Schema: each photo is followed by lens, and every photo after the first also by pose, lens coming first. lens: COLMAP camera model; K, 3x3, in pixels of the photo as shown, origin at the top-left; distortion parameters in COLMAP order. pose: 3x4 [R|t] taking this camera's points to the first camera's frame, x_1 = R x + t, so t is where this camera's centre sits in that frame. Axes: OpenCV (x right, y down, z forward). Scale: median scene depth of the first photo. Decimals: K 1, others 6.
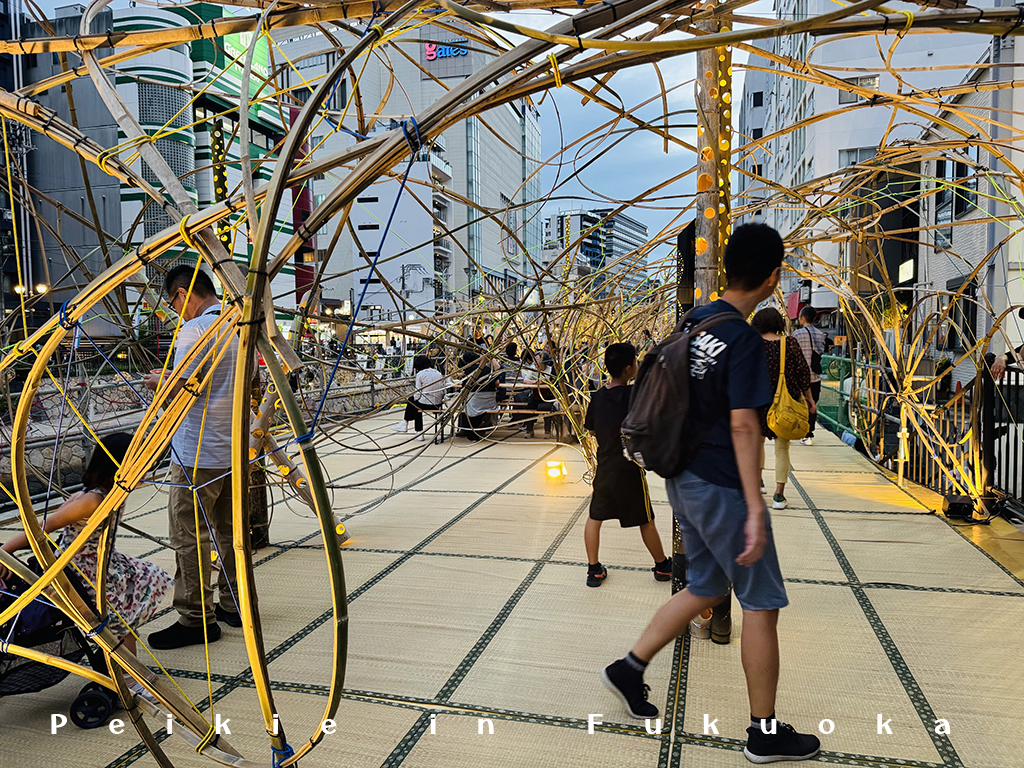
lens RADIAL K [[717.1, 0, 513.4], [0, 717.1, 374.3], [0, 0, 1]] dist [0.116486, -0.167023]
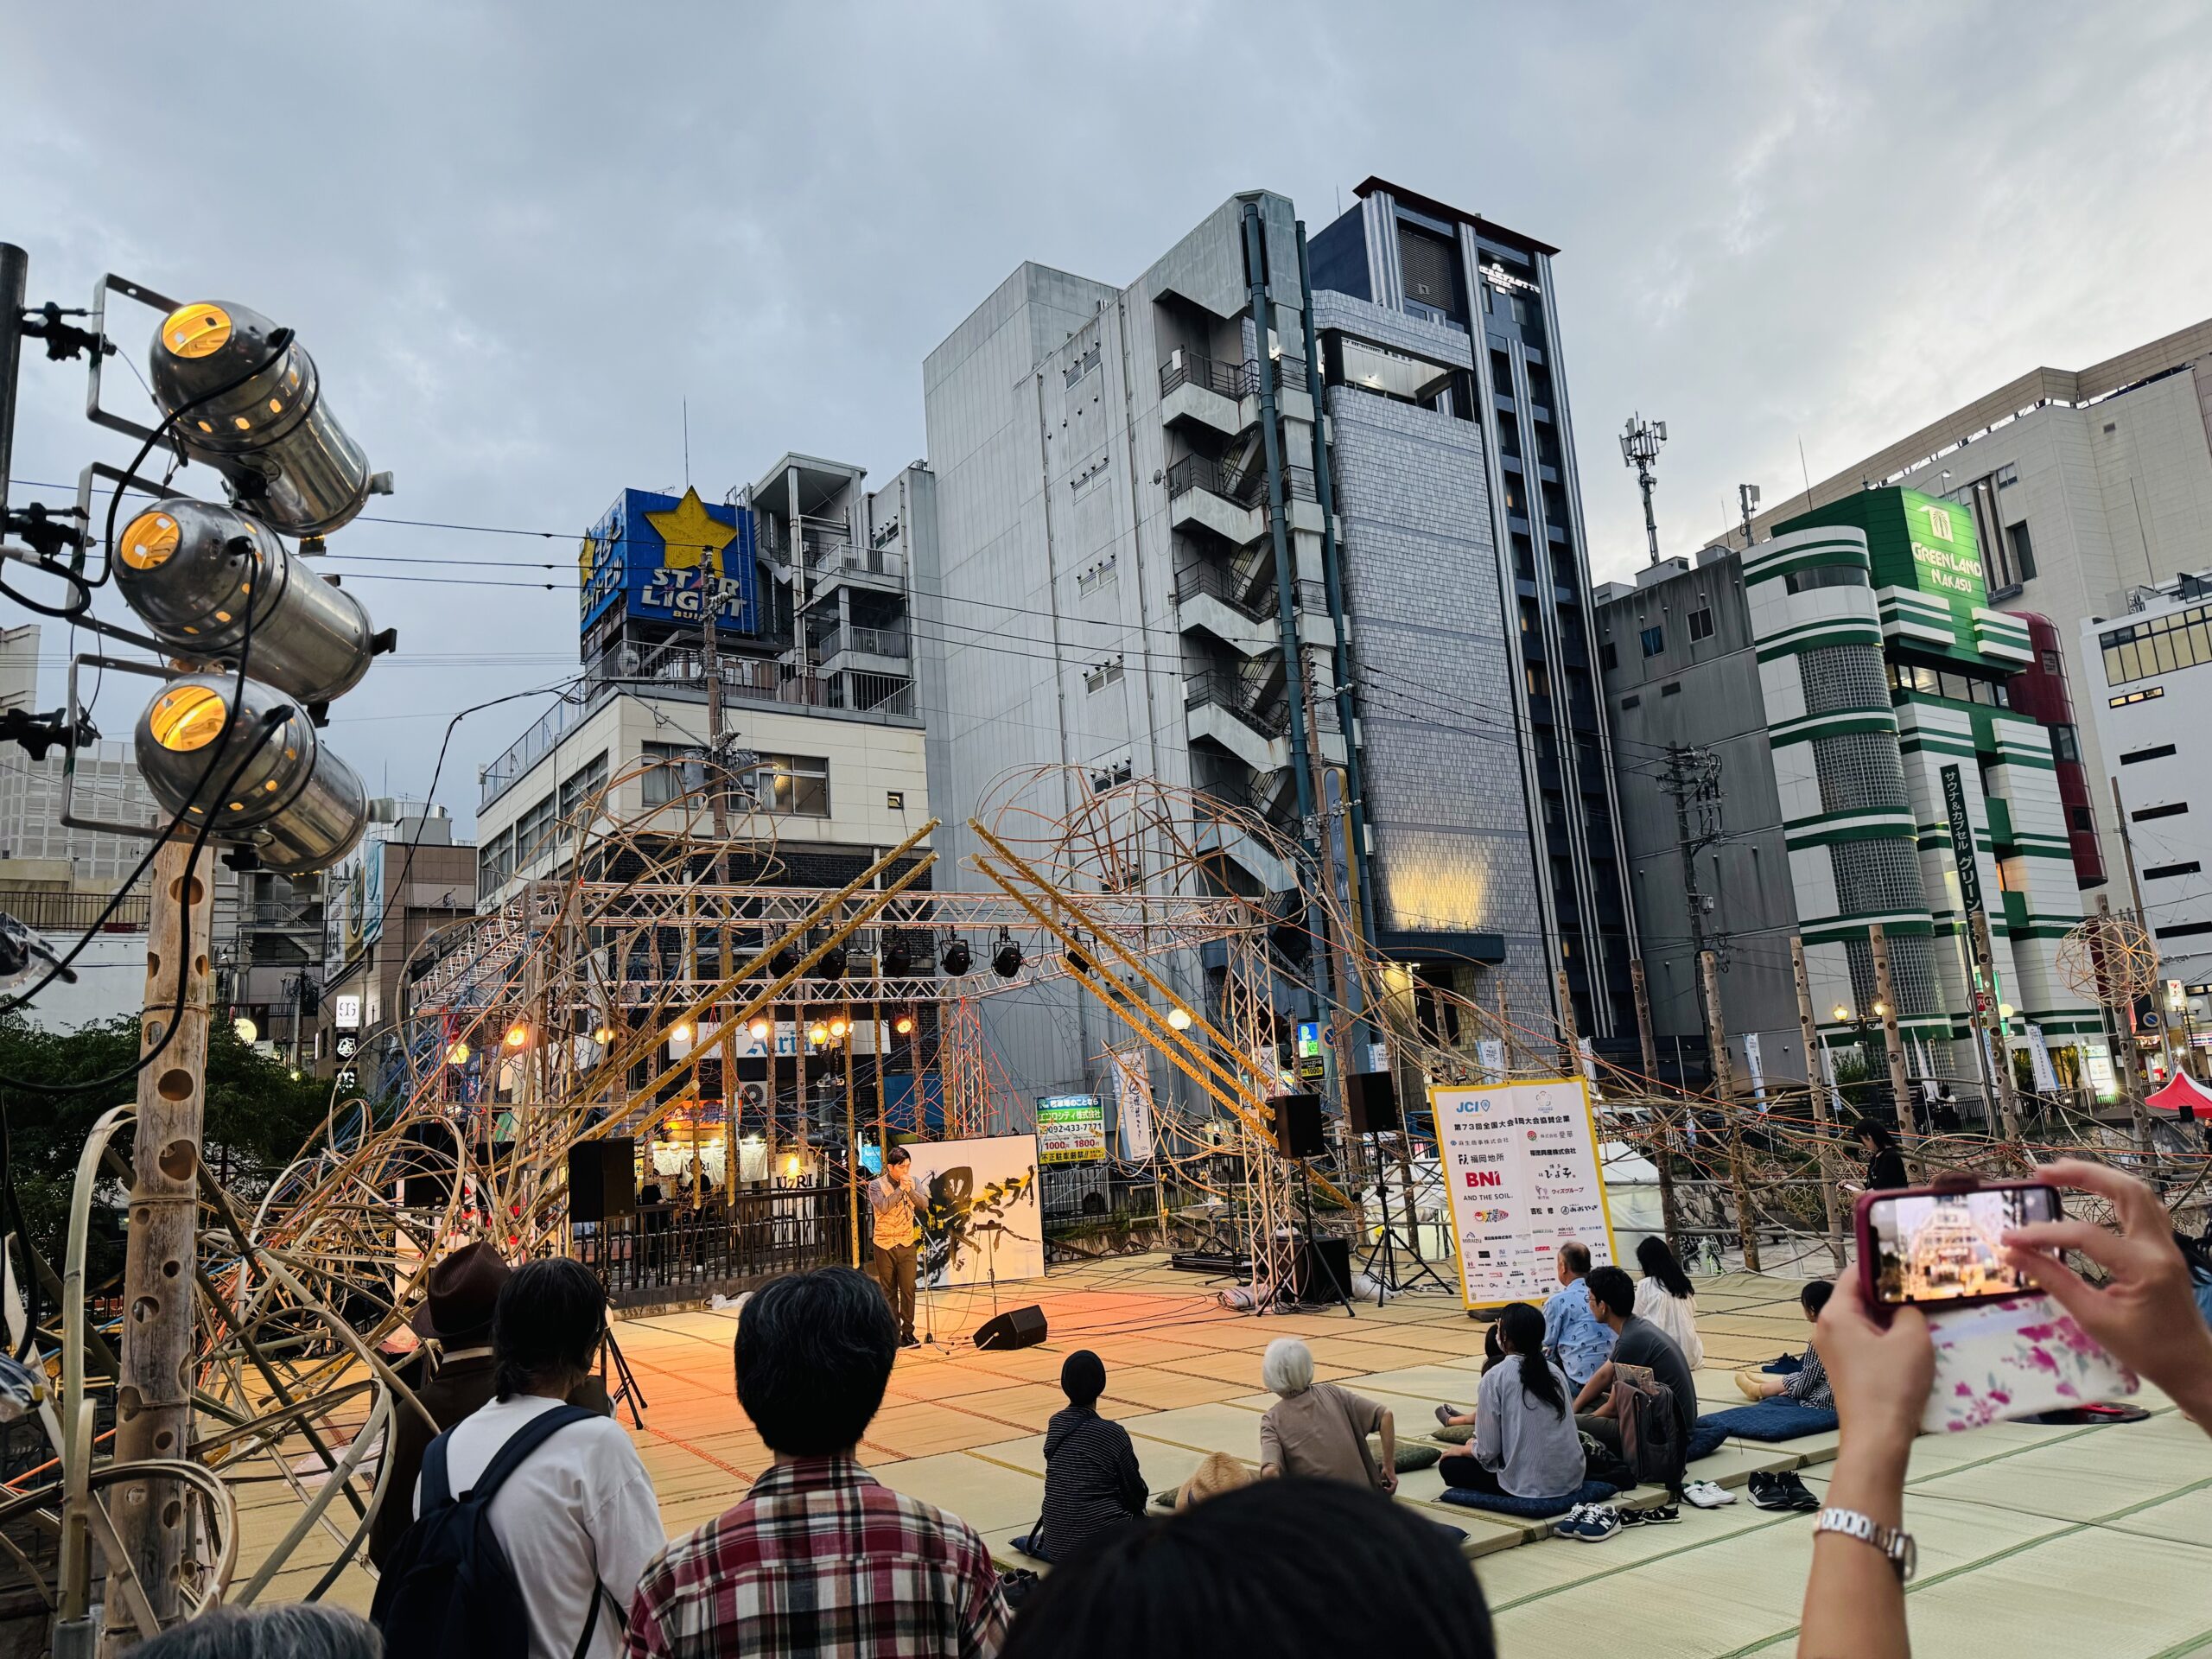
lens RADIAL K [[1544.1, 0, 1106.0], [0, 1544.1, 829.5], [0, 0, 1]] dist [0.112163, -0.145222]
pose [[0.751477, -0.173308, -0.636590, -0.071569], [0.031904, 0.973299, -0.227314, 0.007647], [0.658987, 0.150511, 0.736941, -0.144980]]
